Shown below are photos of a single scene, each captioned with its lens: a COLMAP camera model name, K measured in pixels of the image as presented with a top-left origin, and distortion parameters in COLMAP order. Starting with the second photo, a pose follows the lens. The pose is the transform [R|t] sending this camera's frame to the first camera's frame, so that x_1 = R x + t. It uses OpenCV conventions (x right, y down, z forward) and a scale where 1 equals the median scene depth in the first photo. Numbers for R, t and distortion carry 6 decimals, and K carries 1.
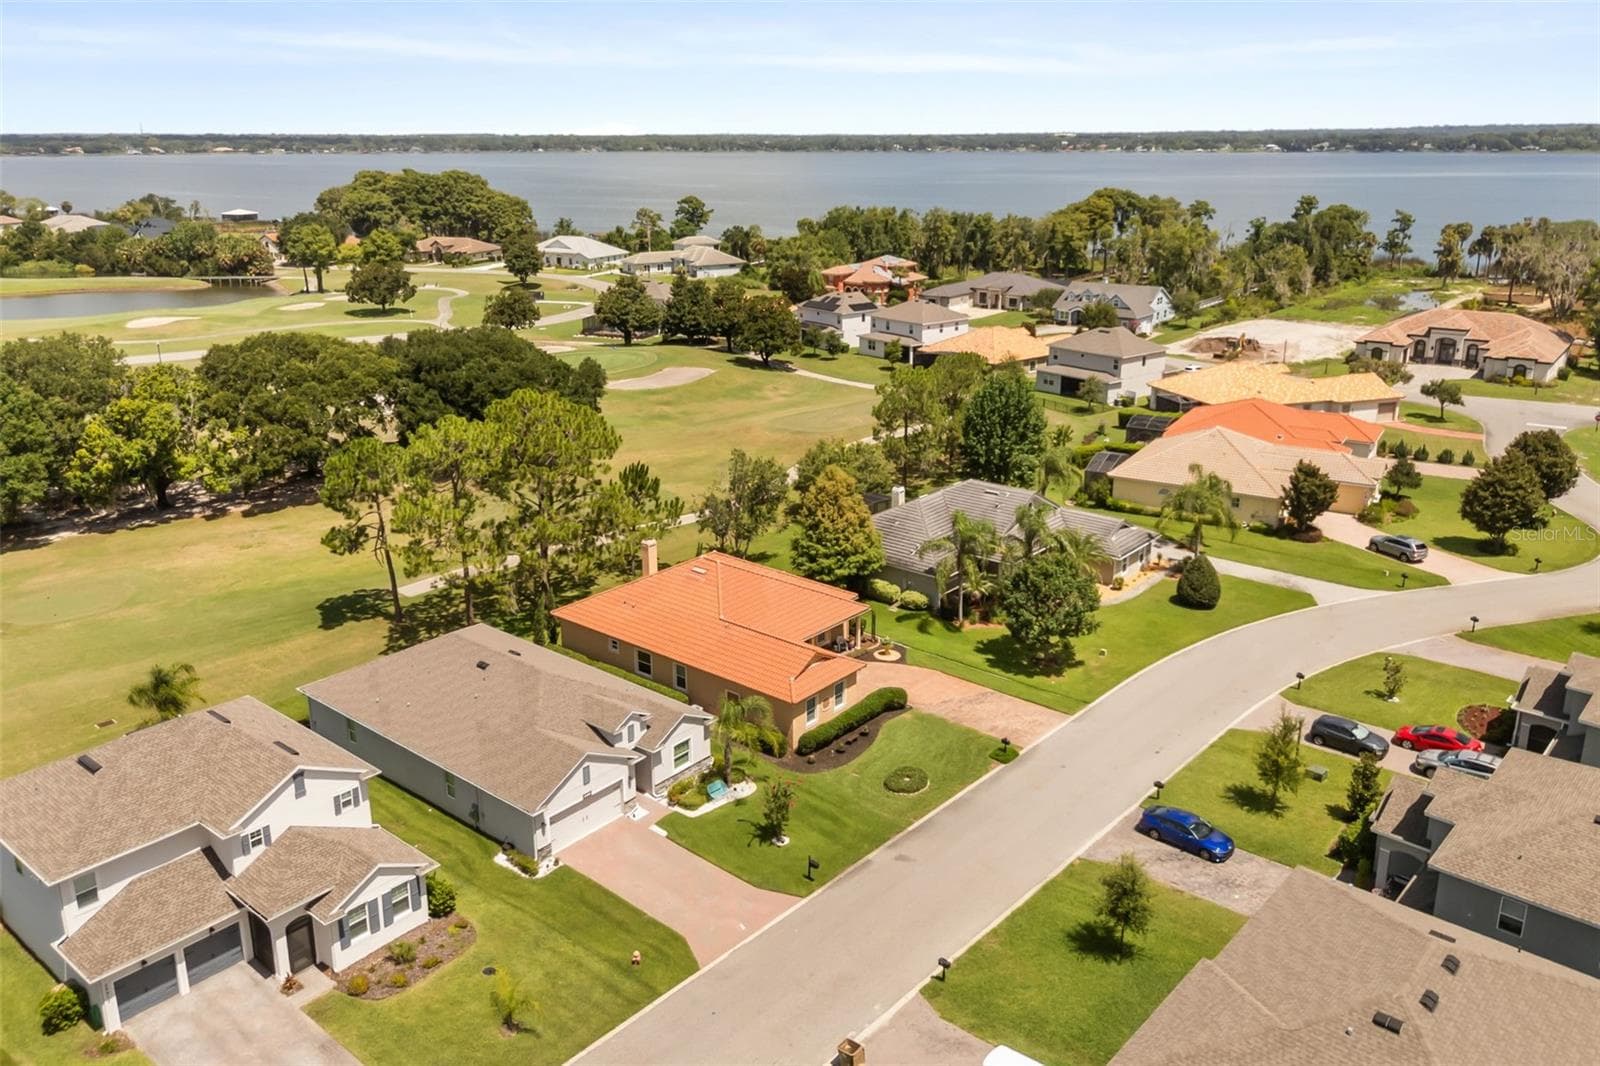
lens RADIAL K [[1202.9, 0, 800.0], [0, 1202.9, 533.0], [0, 0, 1]] dist [0.002085, 0.002230]
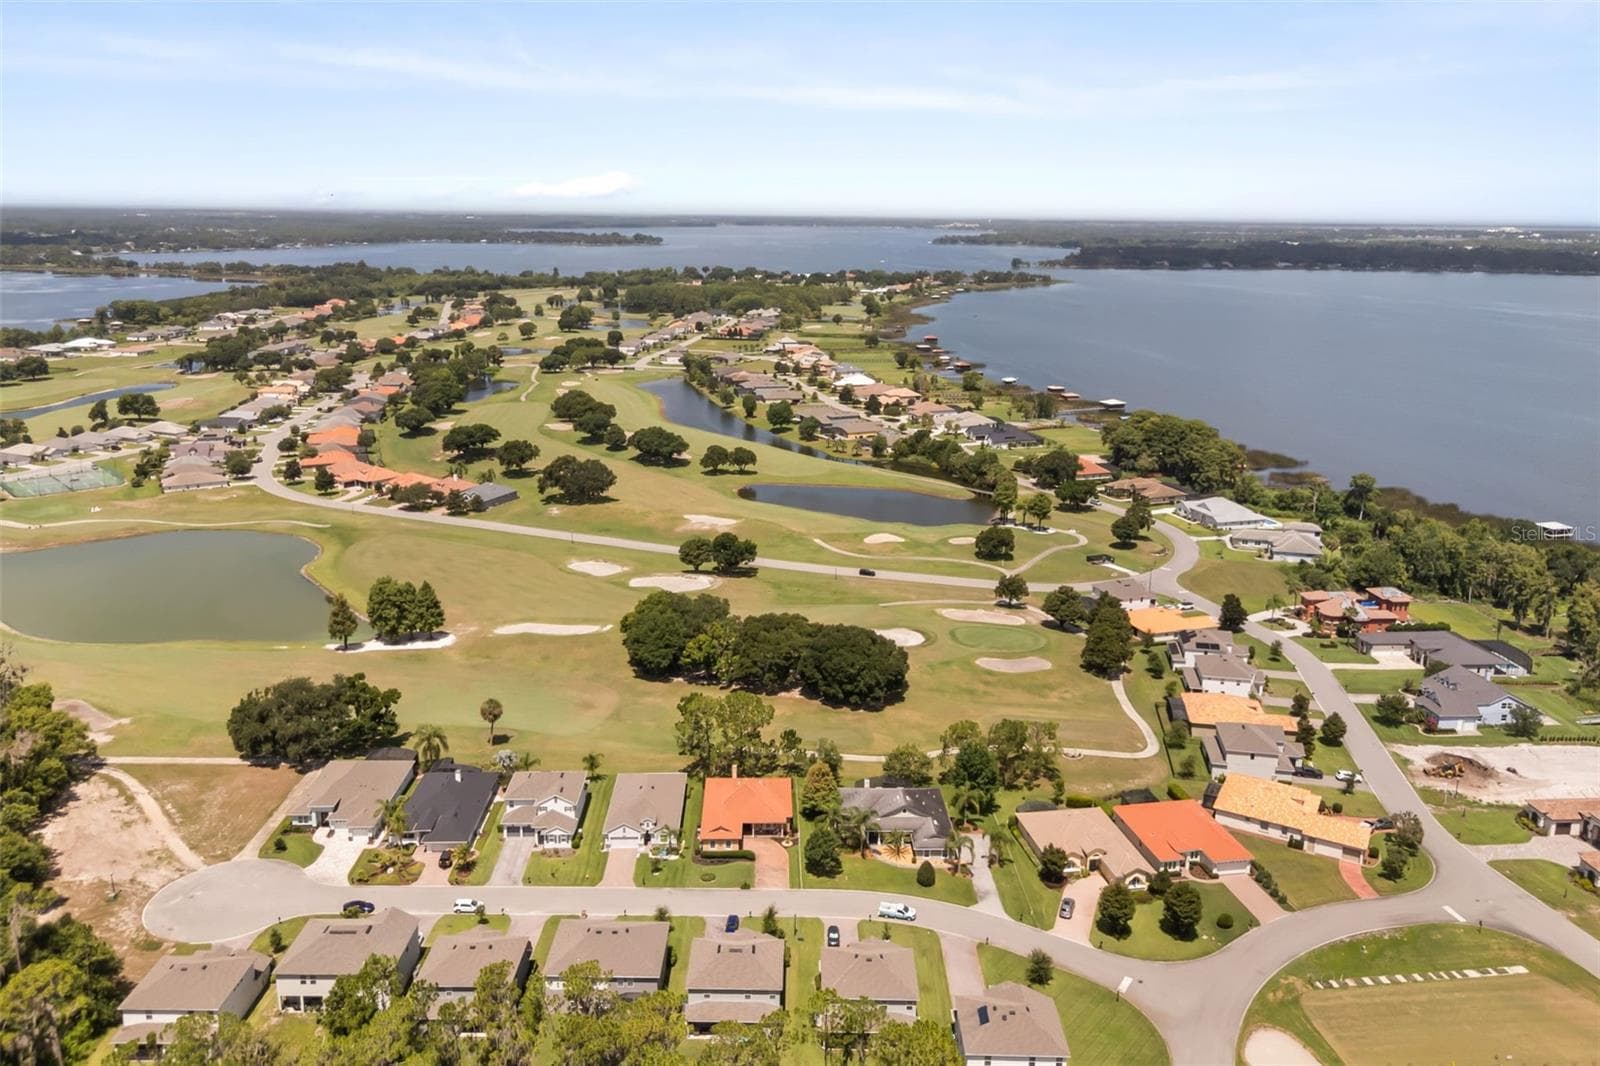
lens RADIAL K [[1202.9, 0, 800.0], [0, 1202.9, 533.0], [0, 0, 1]] dist [0.002085, 0.002230]
pose [[0.645202, 0.208555, -0.734996, 2.410279], [-0.241464, 0.968375, 0.062812, -0.922464], [0.724851, 0.136949, 0.675156, -1.019389]]
